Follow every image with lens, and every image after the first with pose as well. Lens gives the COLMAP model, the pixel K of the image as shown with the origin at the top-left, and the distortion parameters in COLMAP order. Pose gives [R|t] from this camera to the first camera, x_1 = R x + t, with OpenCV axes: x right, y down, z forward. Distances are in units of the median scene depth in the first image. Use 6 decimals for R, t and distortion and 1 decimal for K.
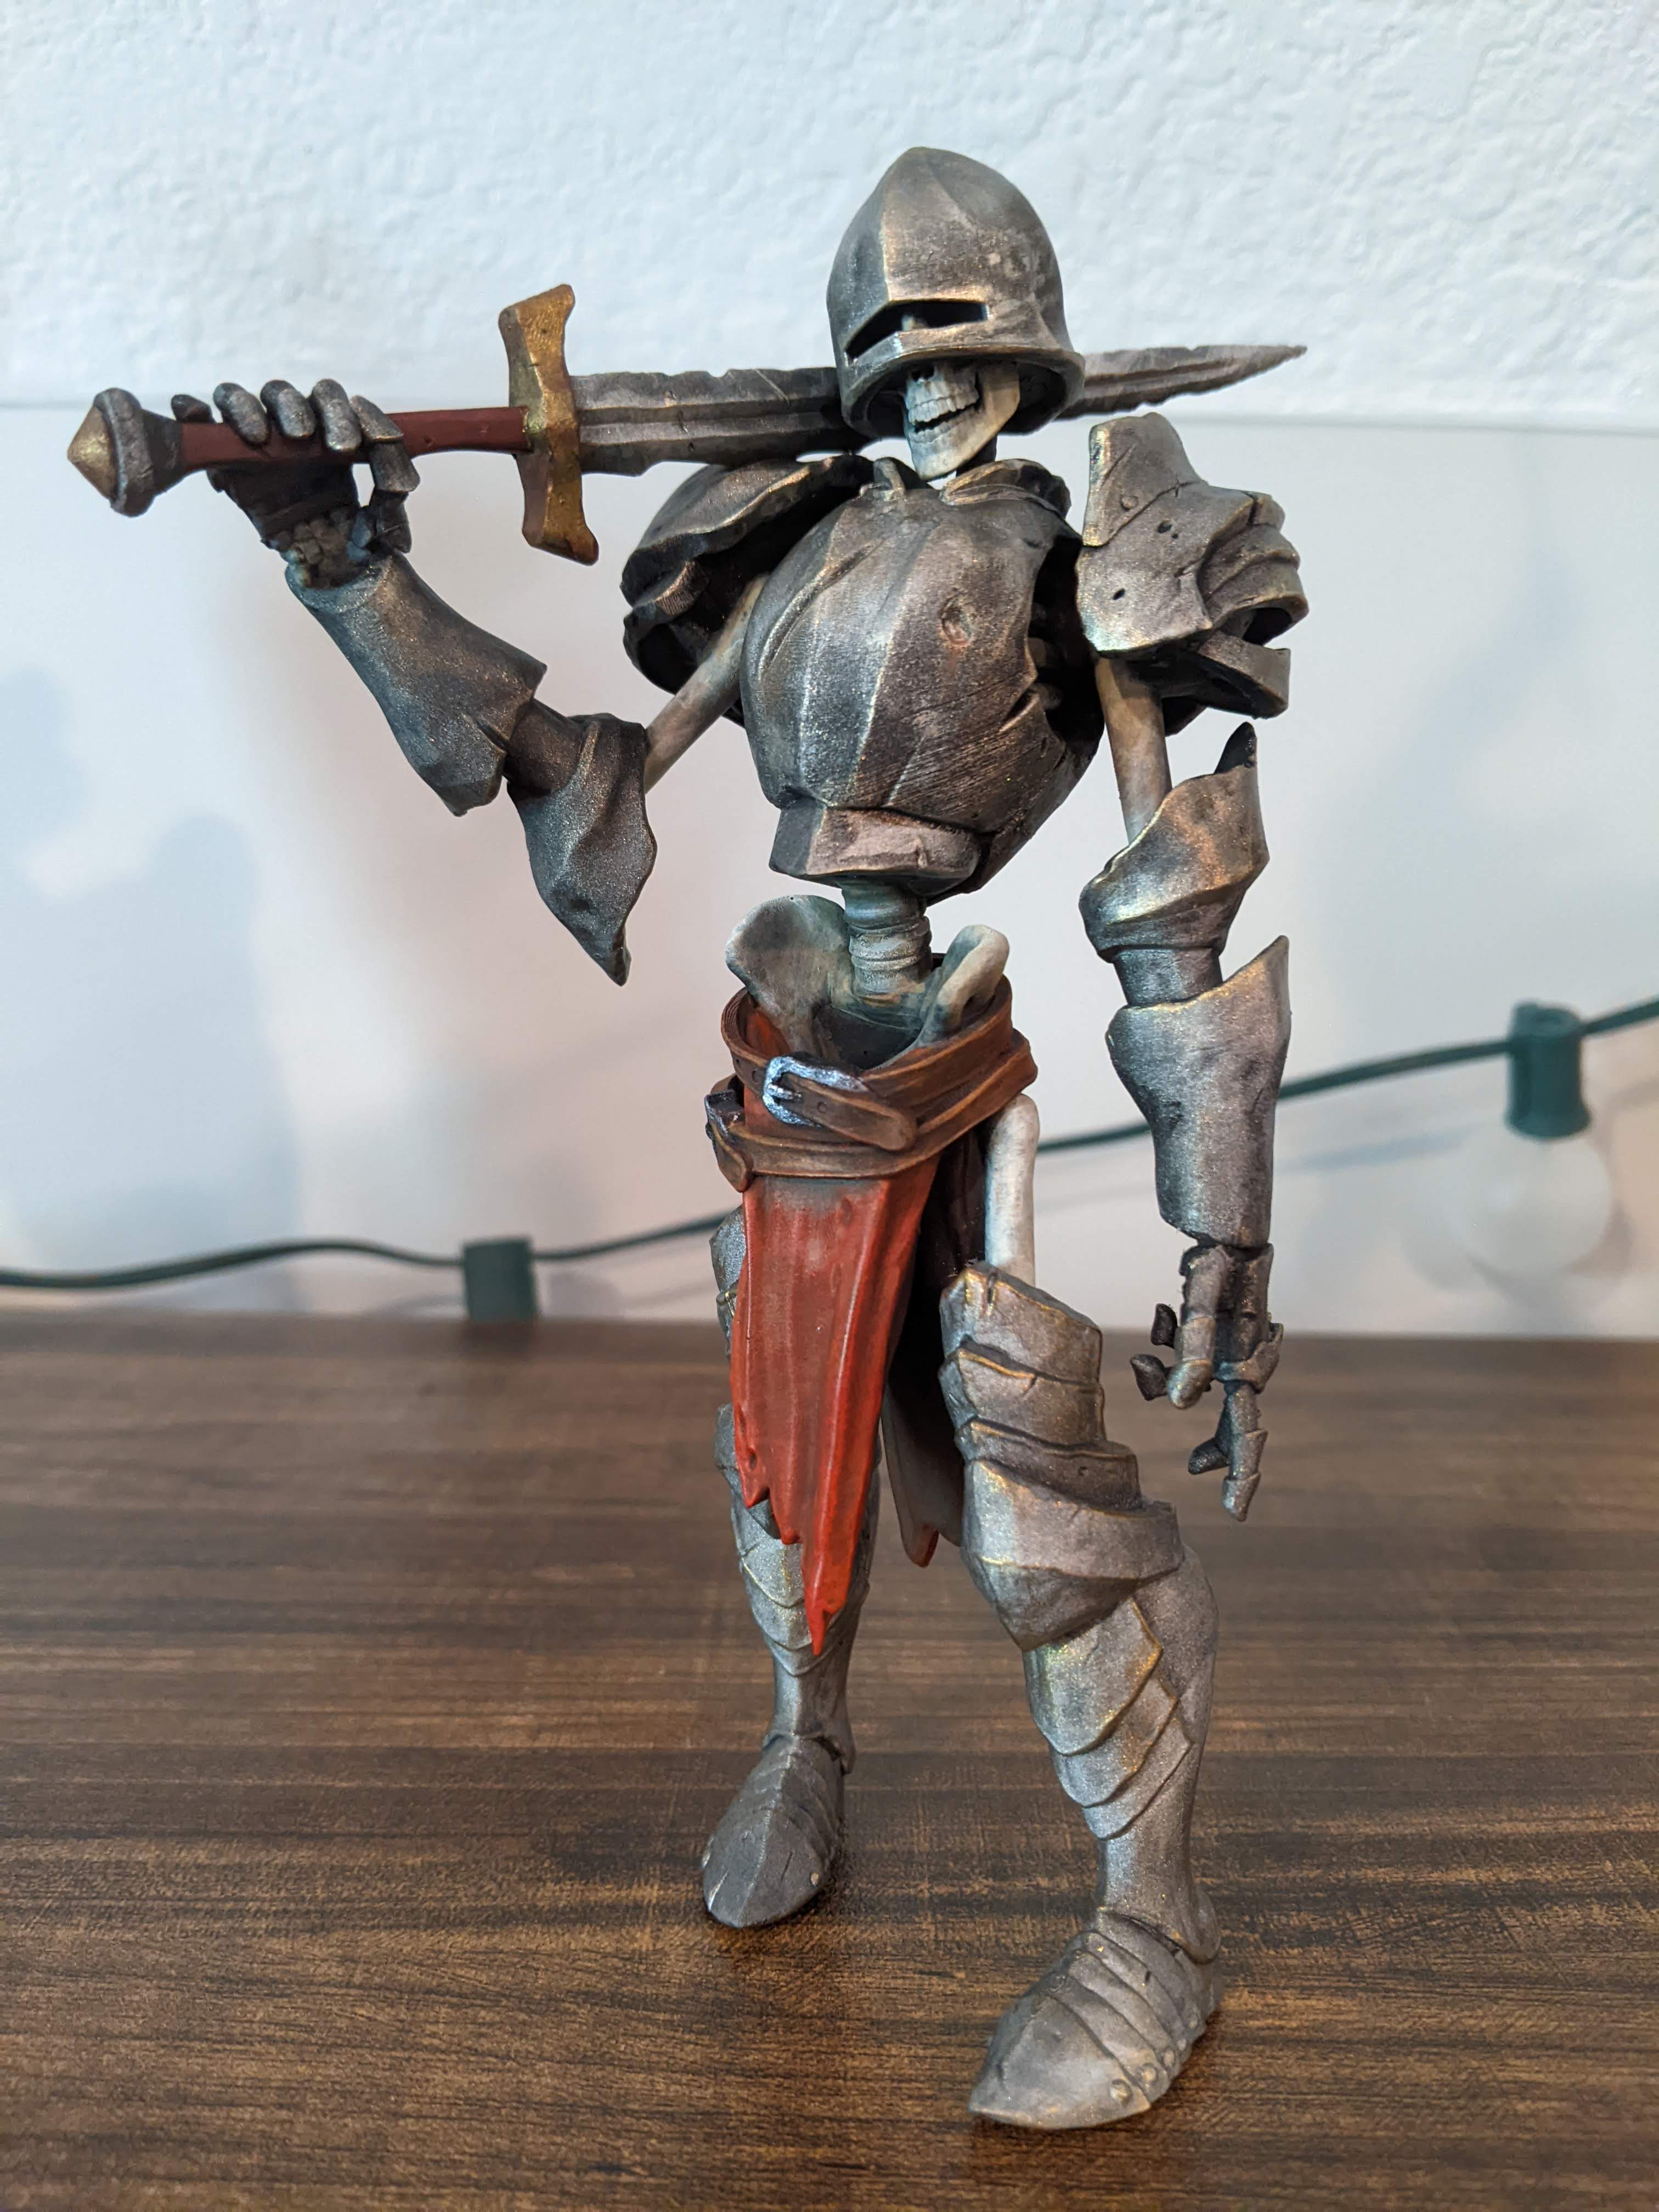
lens RADIAL K [[1761.5, 0, 826.5], [0, 1761.5, 1202.6], [0, 0, 1]] dist [0.085841, -0.218421]
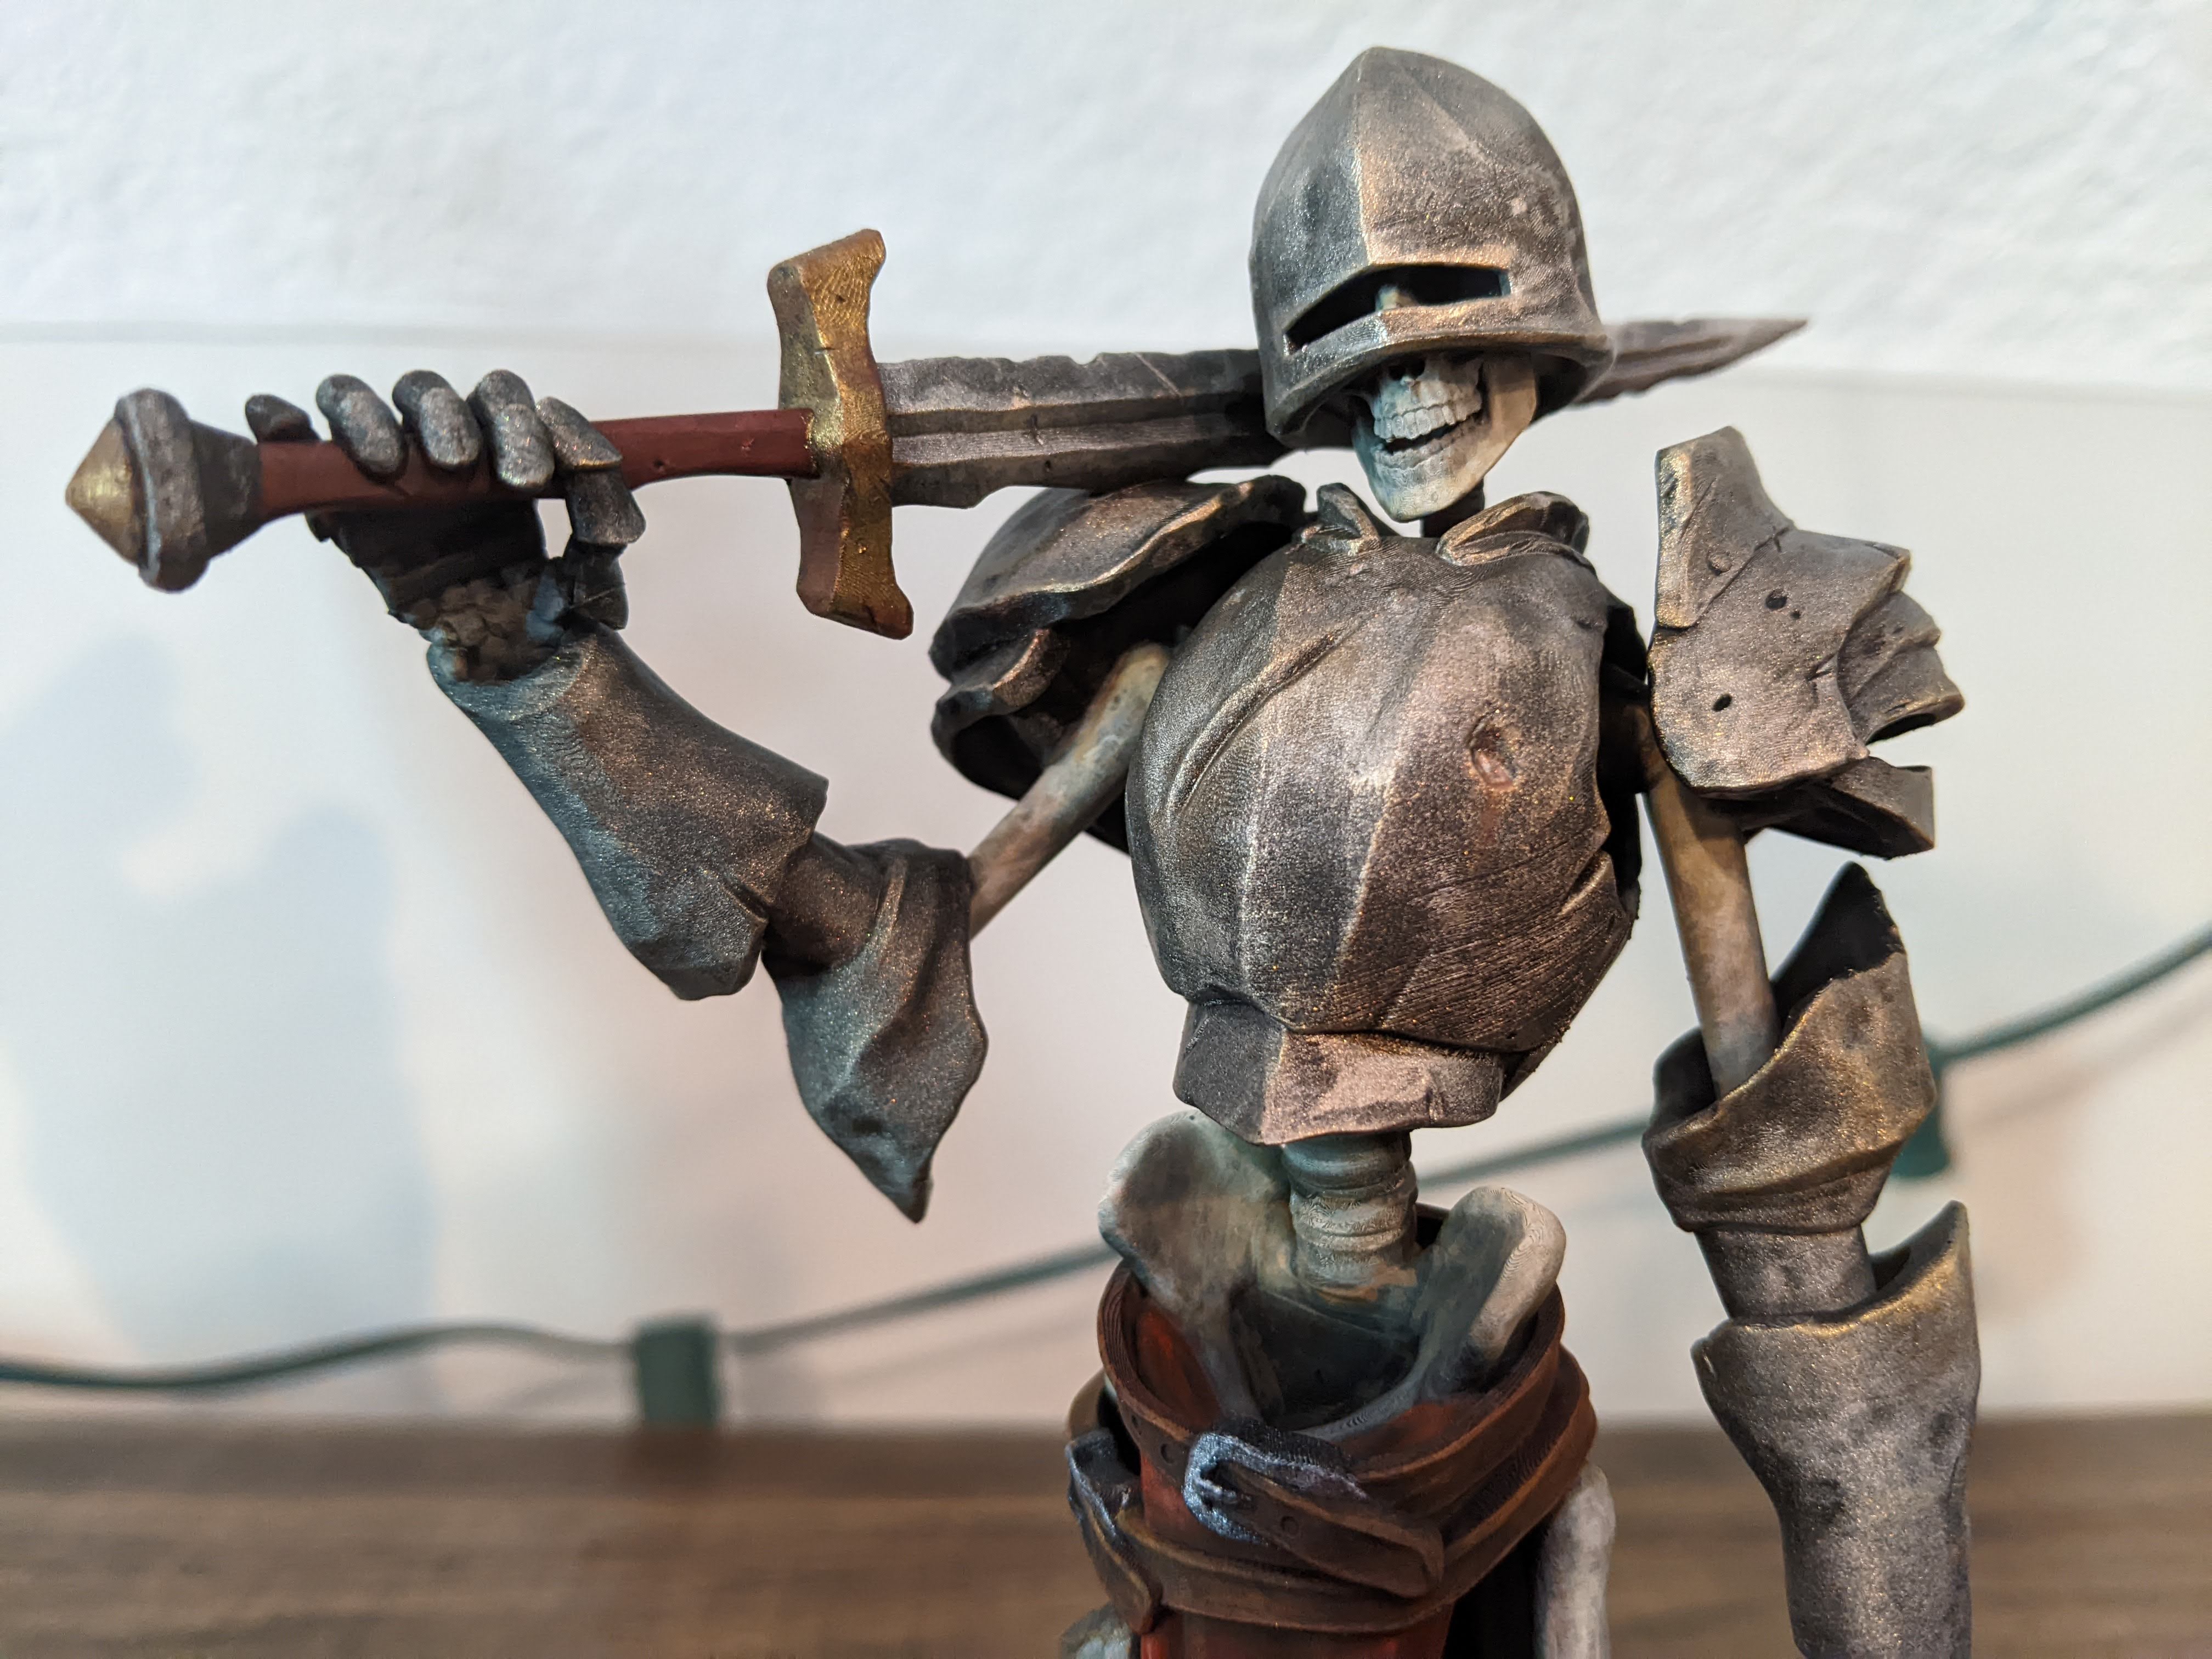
lens RADIAL K [[1858.5, 0, 1105.8], [0, 1858.5, 959.4], [0, 0, 1]] dist [0.088217, -0.317069]
pose [[0.998580, -0.001177, 0.053256, -0.097091], [0.006253, 0.995433, -0.095261, -0.181019], [-0.052900, 0.095459, 0.994027, 0.330719]]
